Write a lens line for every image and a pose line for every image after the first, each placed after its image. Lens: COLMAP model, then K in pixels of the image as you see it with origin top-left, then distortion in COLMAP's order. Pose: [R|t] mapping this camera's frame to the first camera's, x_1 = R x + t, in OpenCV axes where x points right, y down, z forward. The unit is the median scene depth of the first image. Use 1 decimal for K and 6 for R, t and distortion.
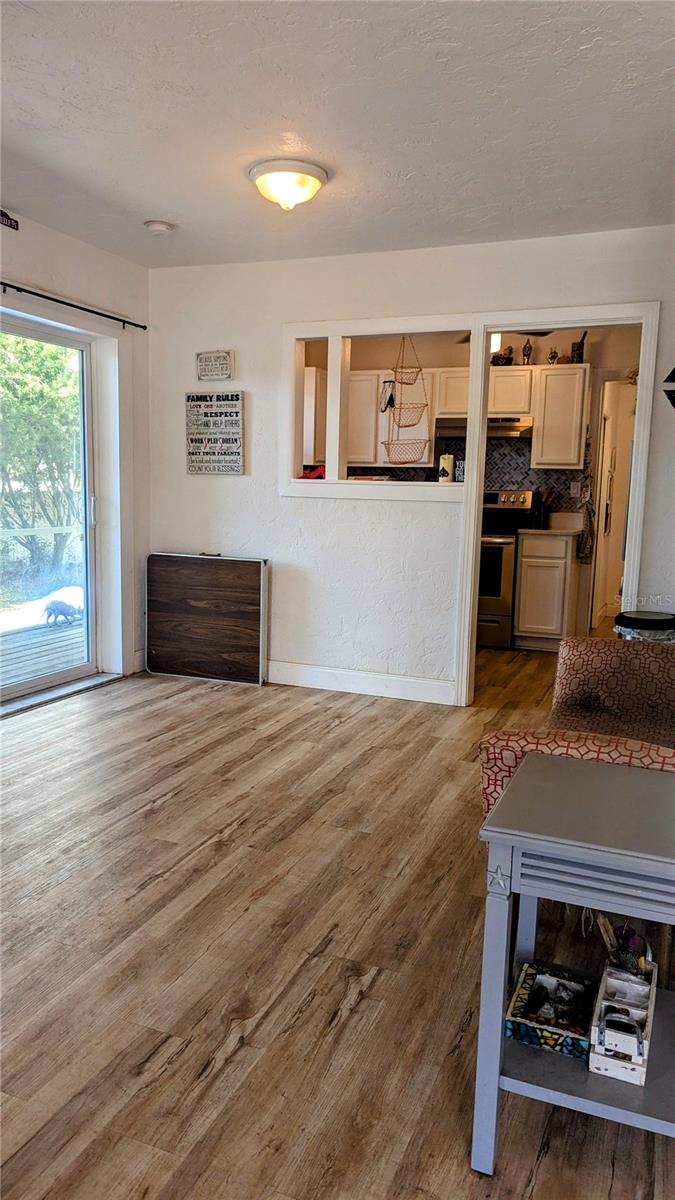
lens RADIAL K [[859.7, 0, 327.6], [0, 859.7, 596.5], [0, 0, 1]] dist [0.049384, -0.052334]
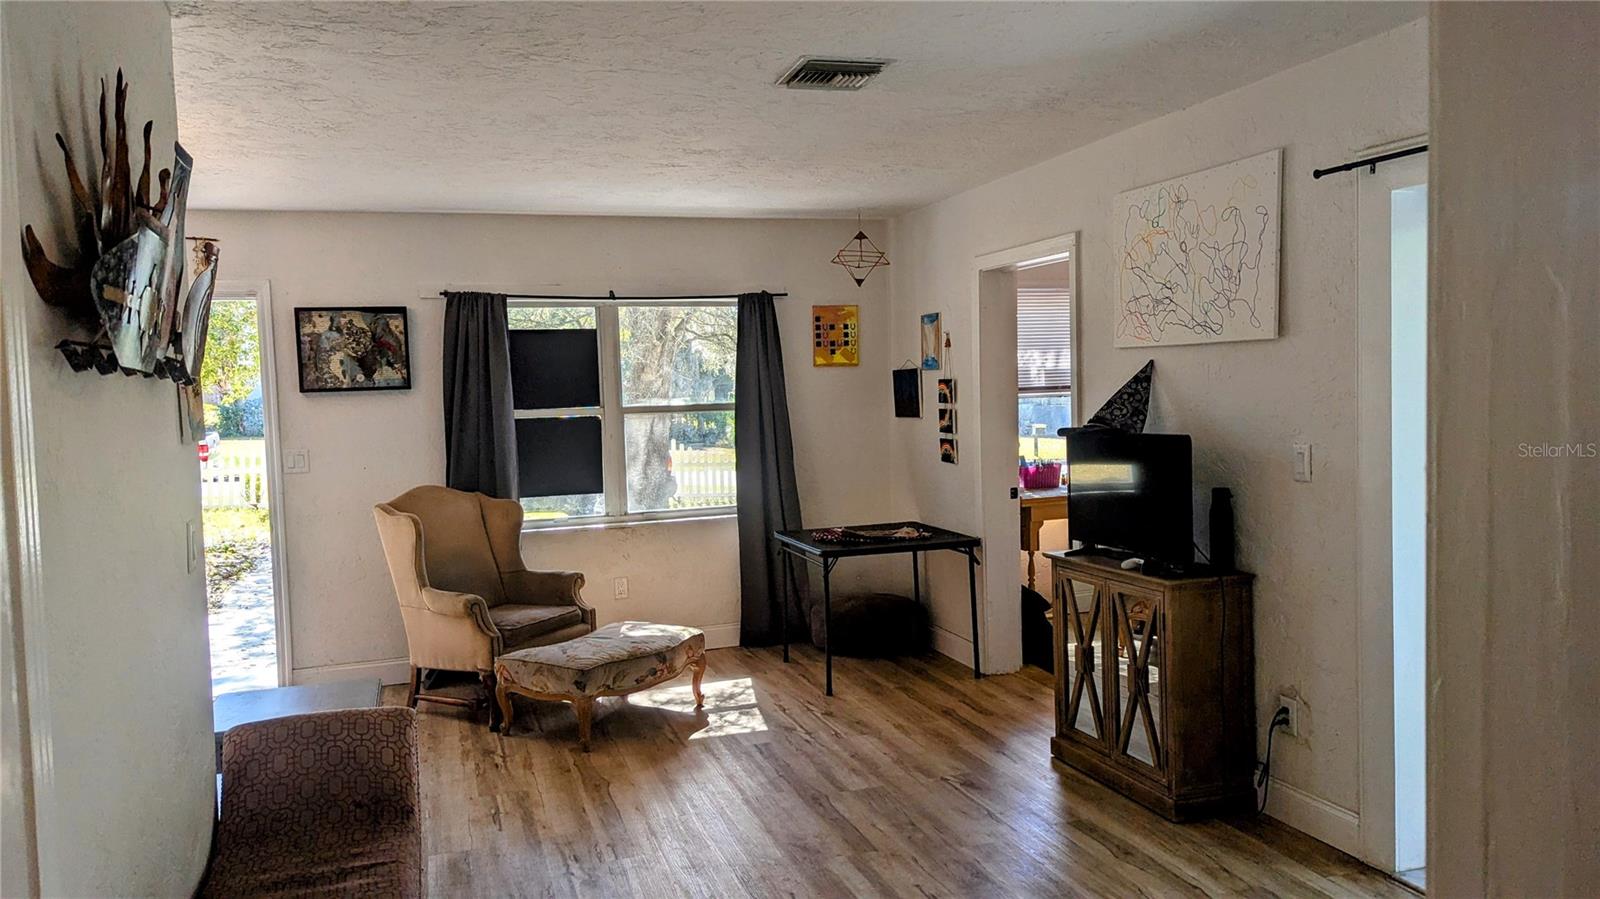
lens RADIAL K [[1146.3, 0, 800.0], [0, 1146.3, 449.5], [0, 0, 1]] dist [0.049384, -0.052334]
pose [[-0.758579, 0.038234, -0.650458, 0.319935], [-0.075994, 0.986273, 0.146599, -0.186290], [0.647134, 0.160638, -0.745260, 0.992726]]
